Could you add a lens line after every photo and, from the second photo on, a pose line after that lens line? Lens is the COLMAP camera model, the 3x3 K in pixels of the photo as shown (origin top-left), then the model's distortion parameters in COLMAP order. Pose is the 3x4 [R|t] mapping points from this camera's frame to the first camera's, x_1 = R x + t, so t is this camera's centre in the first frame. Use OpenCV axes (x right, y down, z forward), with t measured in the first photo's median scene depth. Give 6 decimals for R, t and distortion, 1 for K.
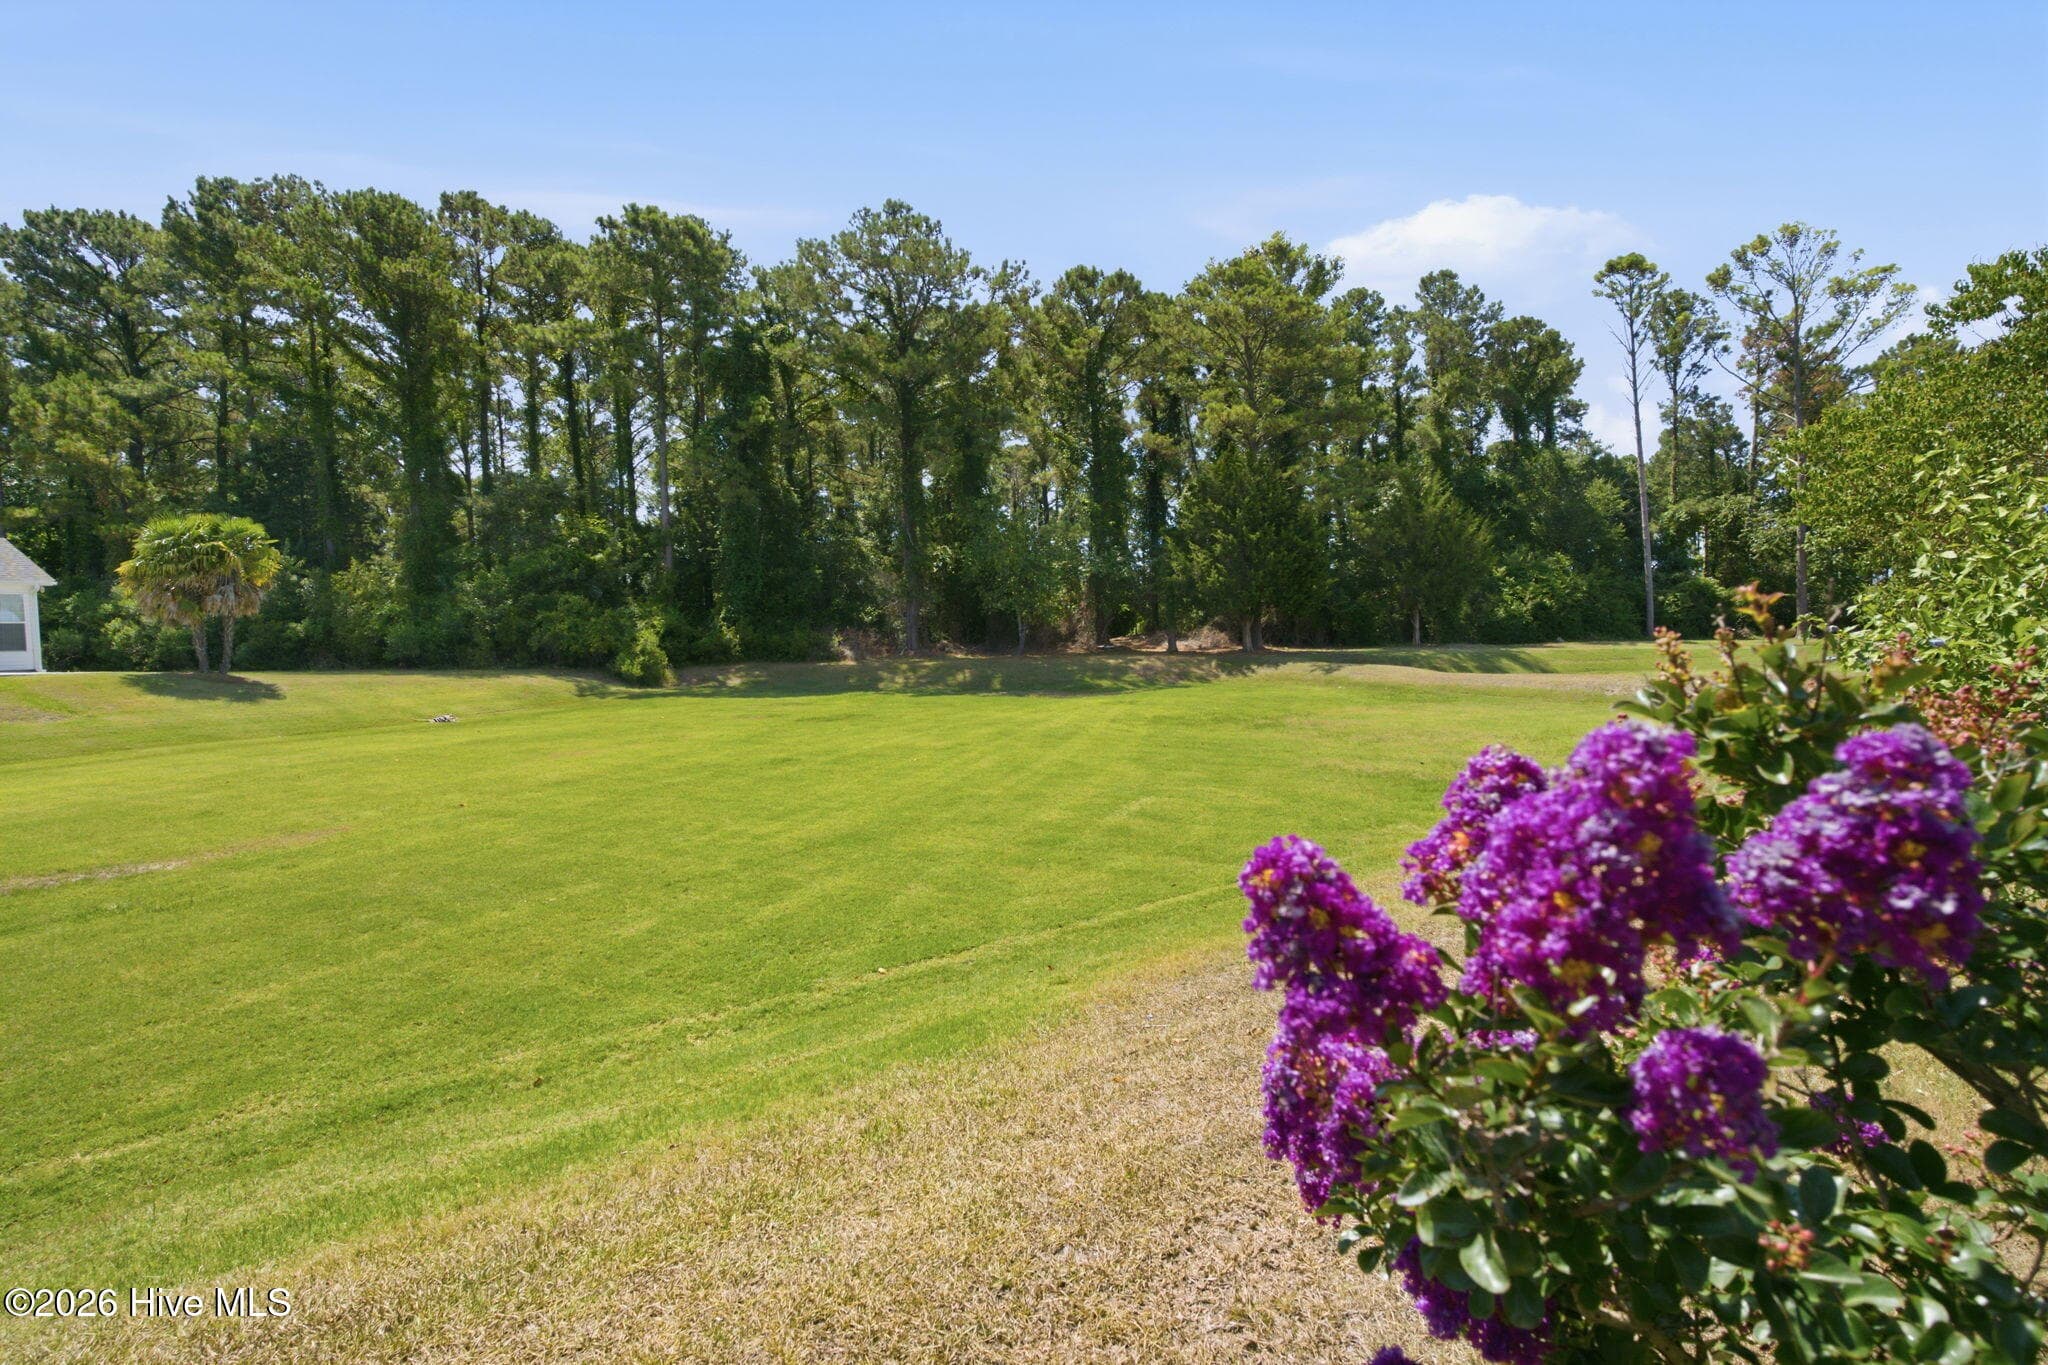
lens RADIAL K [[1012.2, 0, 1024.6], [0, 1012.2, 700.4], [0, 0, 1]] dist [-0.011552, 0.000349]
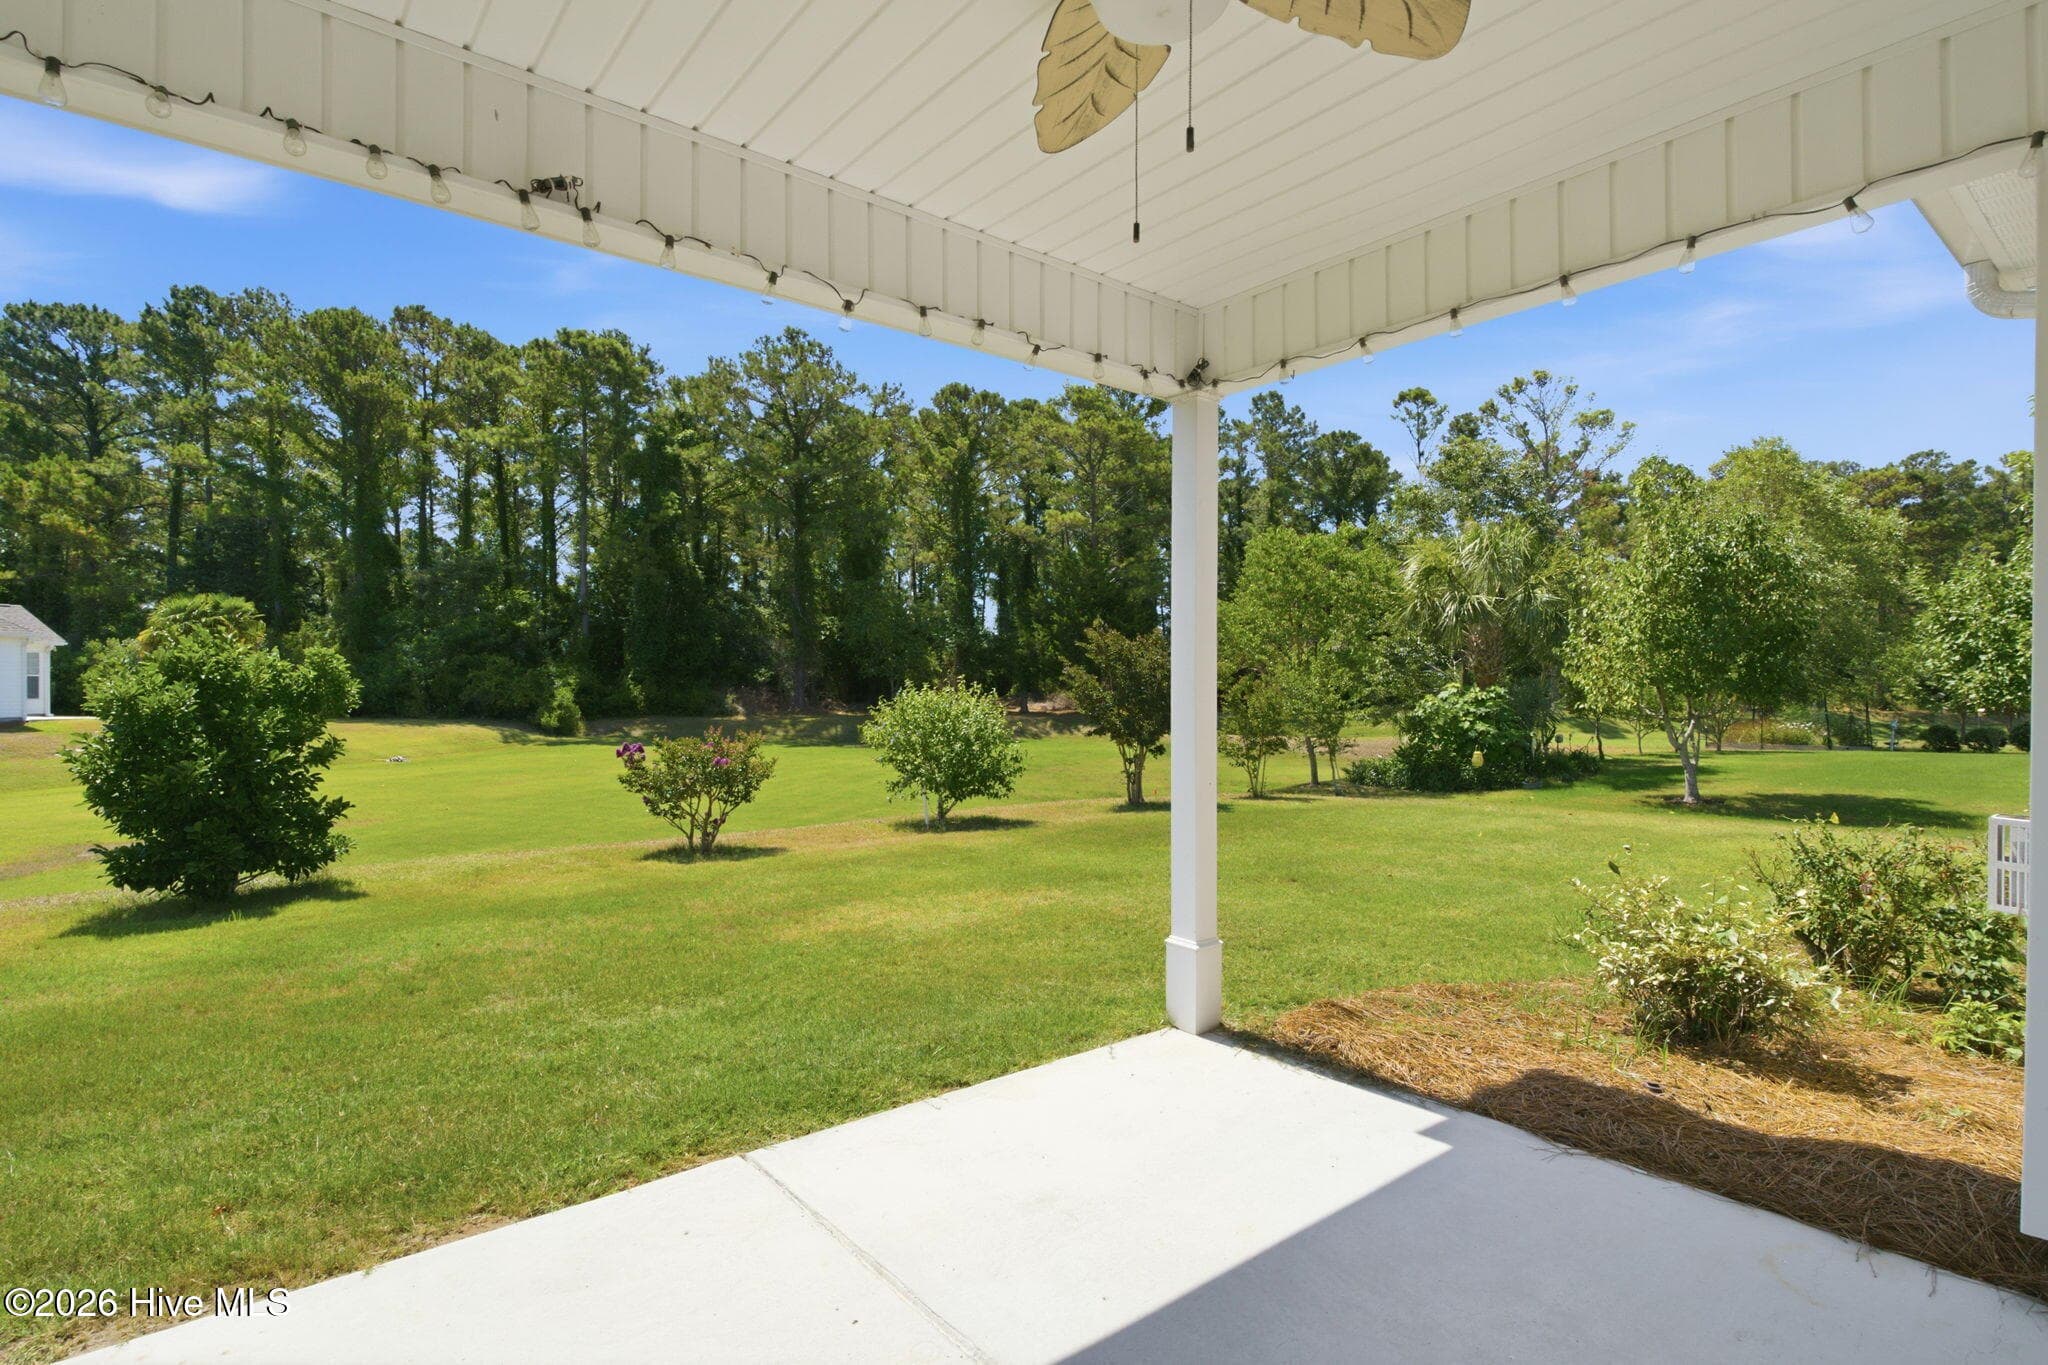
lens RADIAL K [[1002.8, 0, 1014.6], [0, 1002.8, 691.4], [0, 0, 1]] dist [0.013129, -0.009069]
pose [[0.997441, 0.018644, 0.069019, 0.061383], [-0.014263, 0.997885, -0.063428, 0.001633], [-0.070056, 0.062281, 0.995597, -0.177895]]
